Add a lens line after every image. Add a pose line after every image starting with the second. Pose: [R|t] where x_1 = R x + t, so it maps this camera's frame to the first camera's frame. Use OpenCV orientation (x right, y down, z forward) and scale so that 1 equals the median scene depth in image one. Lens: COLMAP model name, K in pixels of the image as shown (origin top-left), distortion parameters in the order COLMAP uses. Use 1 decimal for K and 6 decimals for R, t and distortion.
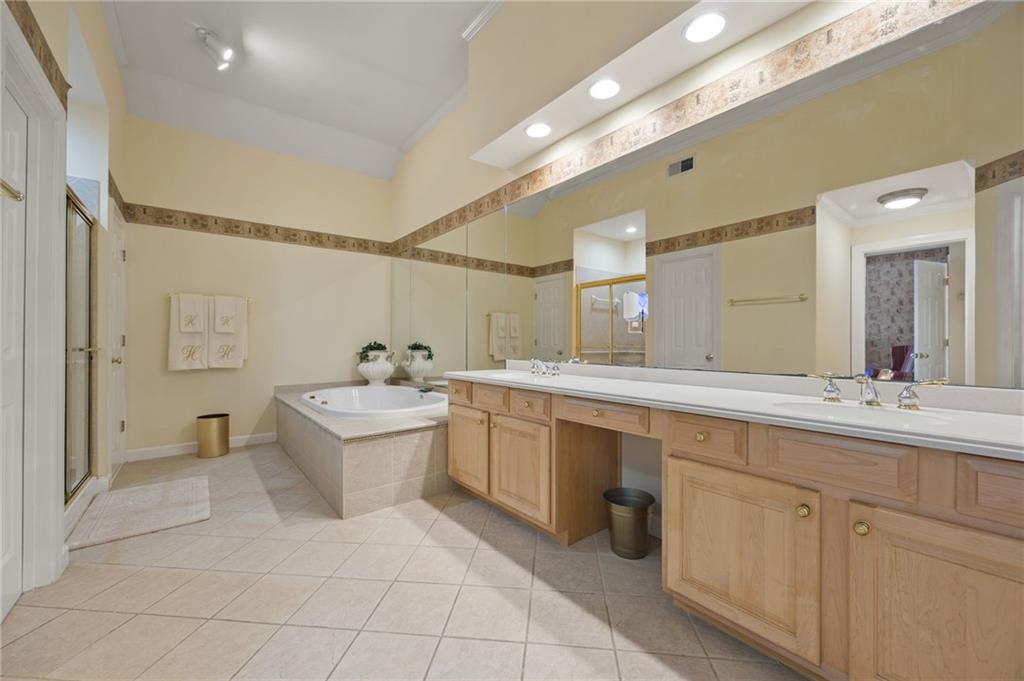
lens RADIAL K [[399.1, 0, 516.0], [0, 399.1, 340.1], [0, 0, 1]] dist [-0.000078, -0.000099]
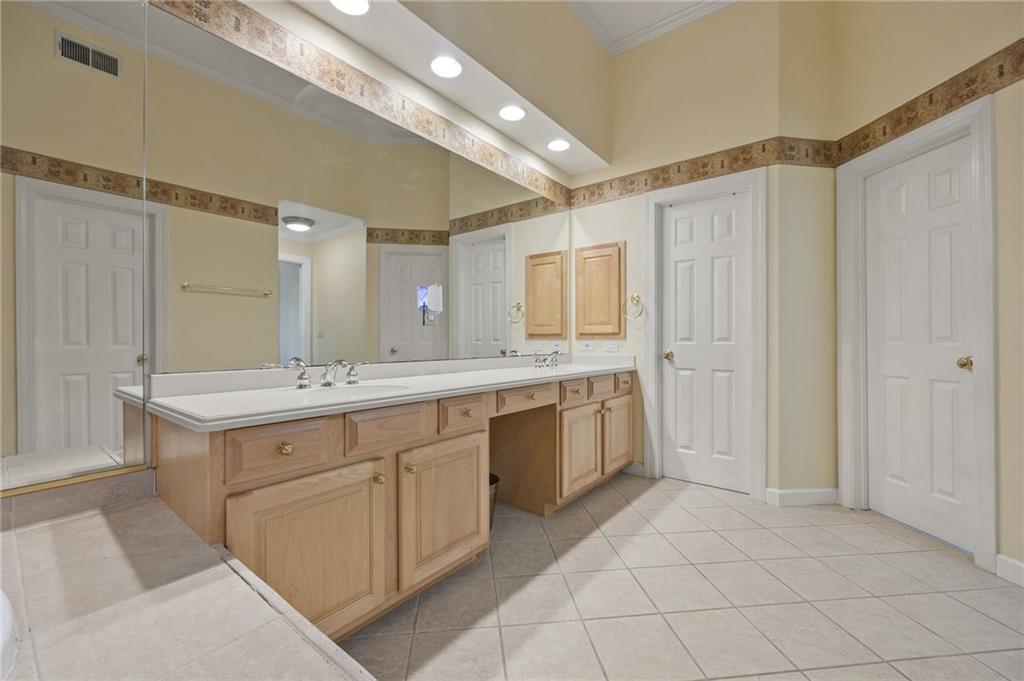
lens RADIAL K [[399.1, 0, 516.0], [0, 399.1, 340.1], [0, 0, 1]] dist [-0.000078, -0.000099]
pose [[-0.201812, -0.004169, 0.979415, -0.549363], [-0.005151, 0.999982, 0.003196, 0.009366], [-0.979411, -0.004400, -0.201830, 0.769132]]
